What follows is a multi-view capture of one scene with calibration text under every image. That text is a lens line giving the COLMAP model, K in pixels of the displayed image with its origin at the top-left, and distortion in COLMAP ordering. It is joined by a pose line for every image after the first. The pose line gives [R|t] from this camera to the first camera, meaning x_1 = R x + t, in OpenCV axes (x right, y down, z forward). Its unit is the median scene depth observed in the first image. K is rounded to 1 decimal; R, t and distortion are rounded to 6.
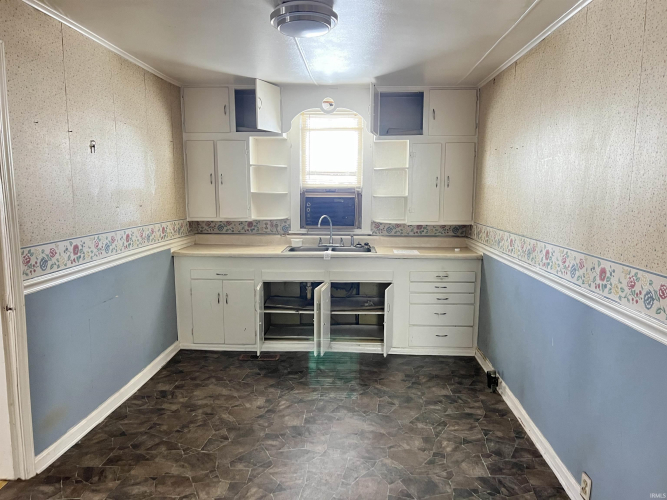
lens RADIAL K [[503.7, 0, 334.1], [0, 503.7, 252.4], [0, 0, 1]] dist [0.031392, -0.034974]
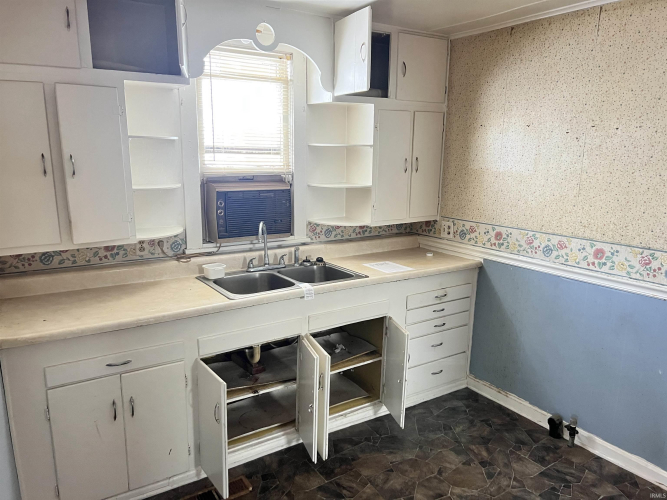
lens RADIAL K [[503.7, 0, 332.9], [0, 503.7, 249.8], [0, 0, 1]] dist [0.031392, -0.034974]
pose [[0.815176, -0.110184, 0.568636, -0.300676], [0.069035, 0.993224, 0.093491, -0.091474], [-0.575084, -0.036956, 0.817259, 0.450907]]
